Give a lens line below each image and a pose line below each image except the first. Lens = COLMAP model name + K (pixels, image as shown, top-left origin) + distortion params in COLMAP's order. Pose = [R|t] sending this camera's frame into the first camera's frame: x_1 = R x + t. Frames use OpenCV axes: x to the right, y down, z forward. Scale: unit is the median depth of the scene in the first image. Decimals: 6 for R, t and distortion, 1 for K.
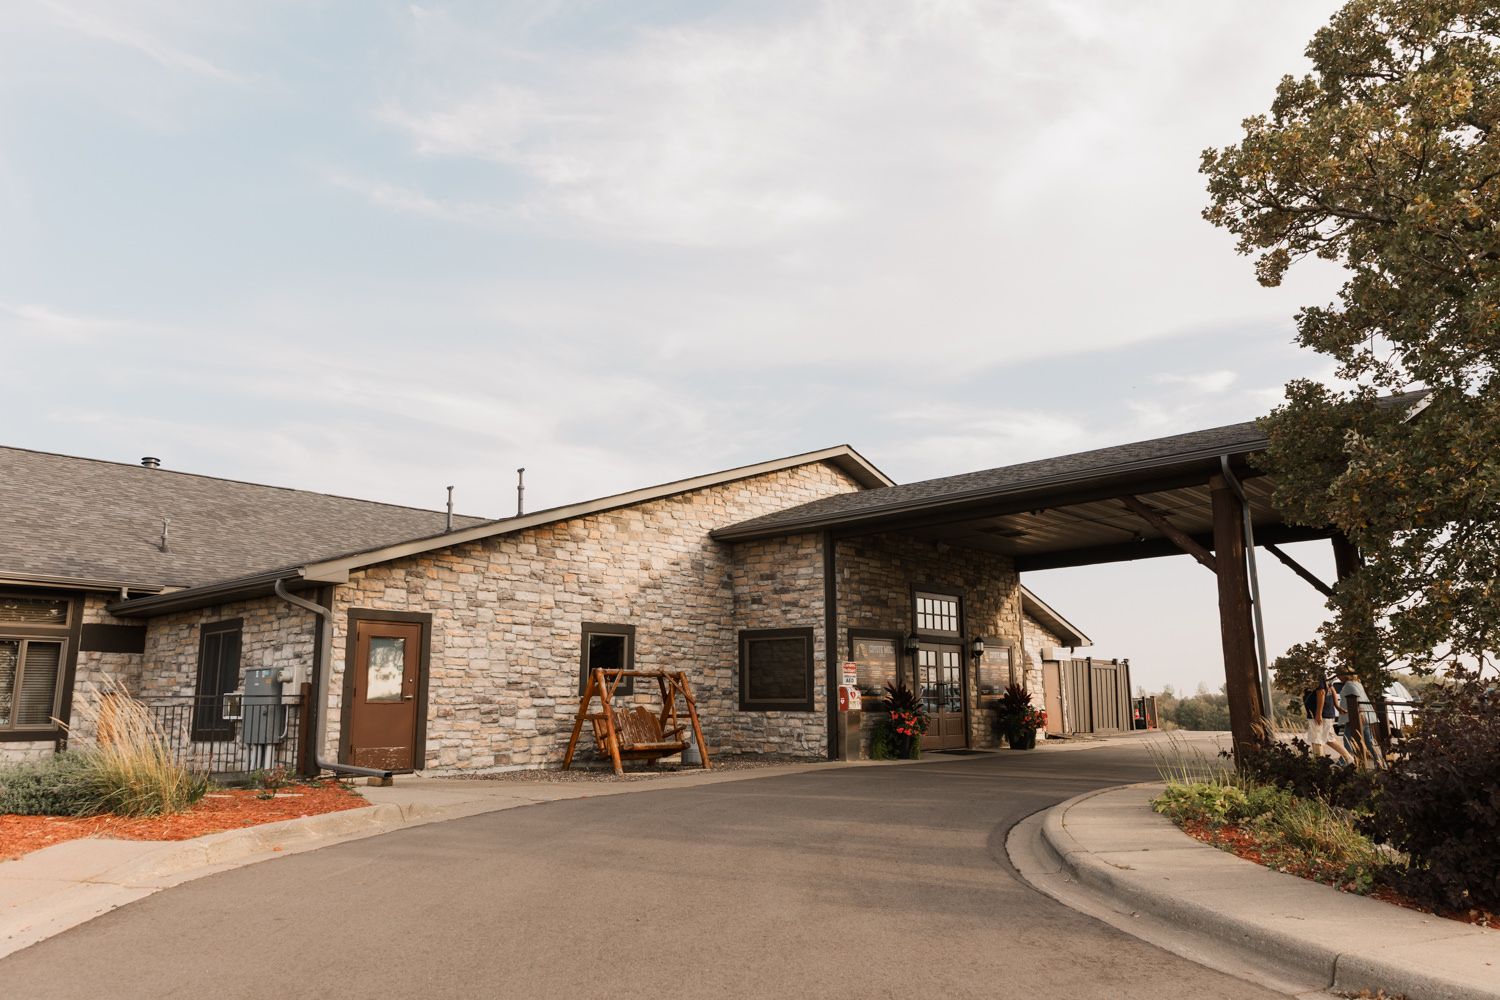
lens RADIAL K [[1039.0, 0, 750.4], [0, 1039.0, 500.2], [0, 0, 1]] dist [0.006761, 0.001187]
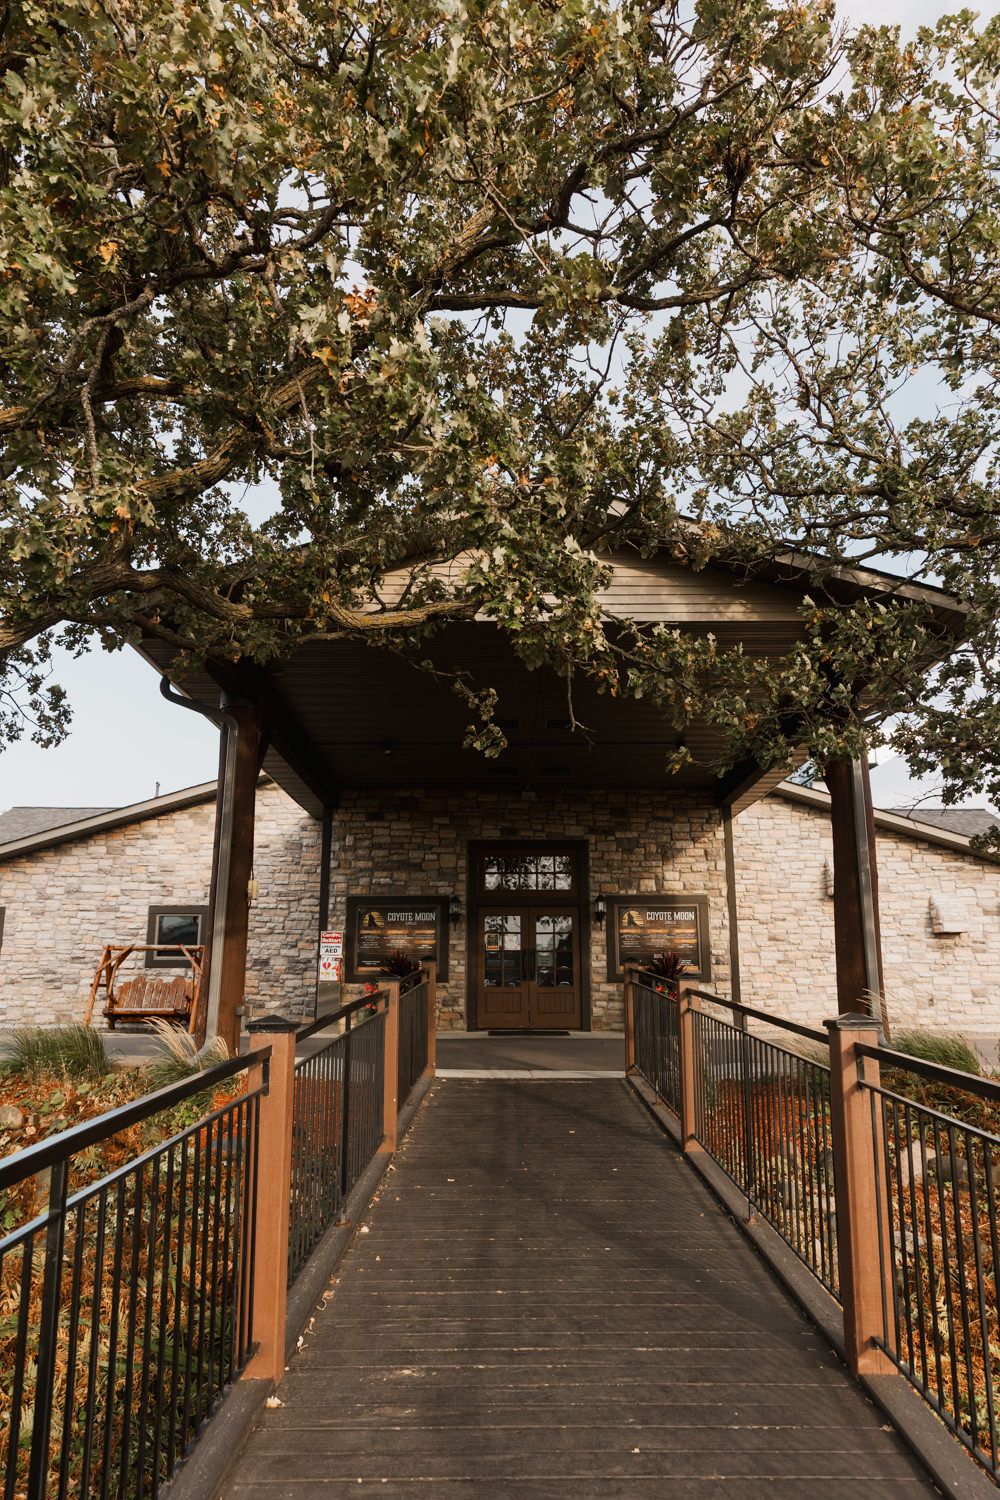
lens RADIAL K [[1039.0, 0, 499.8], [0, 1039.0, 752.8], [0, 0, 1]] dist [0.006761, 0.001187]
pose [[0.664205, -0.157898, -0.730684, 0.895101], [0.137272, 0.986580, -0.088413, 0.093409], [0.734839, -0.041578, 0.676966, 0.441257]]
